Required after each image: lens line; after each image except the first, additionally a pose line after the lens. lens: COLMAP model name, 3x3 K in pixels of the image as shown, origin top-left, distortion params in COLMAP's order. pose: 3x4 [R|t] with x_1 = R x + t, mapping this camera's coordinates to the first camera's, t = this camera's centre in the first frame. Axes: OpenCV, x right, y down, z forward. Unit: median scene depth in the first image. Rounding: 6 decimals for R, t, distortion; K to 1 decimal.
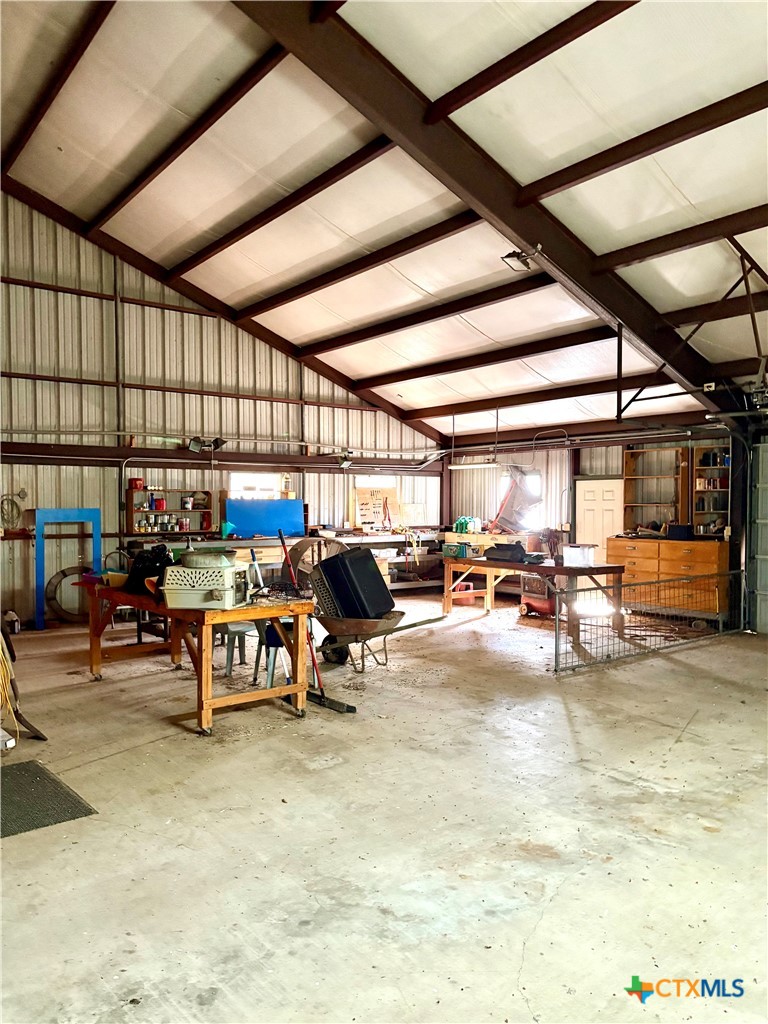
lens RADIAL K [[754.8, 0, 384.0], [0, 754.8, 512.0], [0, 0, 1]] dist [0.010909, 0.007667]
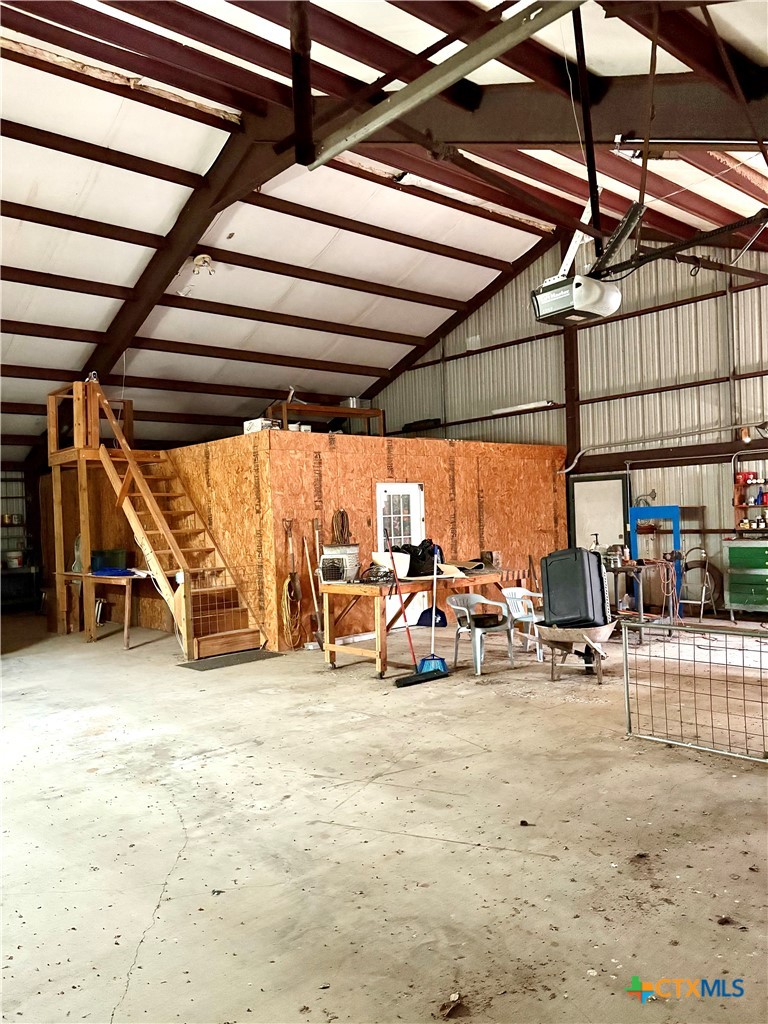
lens RADIAL K [[749.4, 0, 384.0], [0, 749.4, 512.0], [0, 0, 1]] dist [0.004710, -0.002050]
pose [[0.097318, -0.013818, -0.995157, 1.295539], [0.028473, 0.999533, -0.011095, 0.007874], [0.994846, -0.027255, 0.097666, 1.021601]]
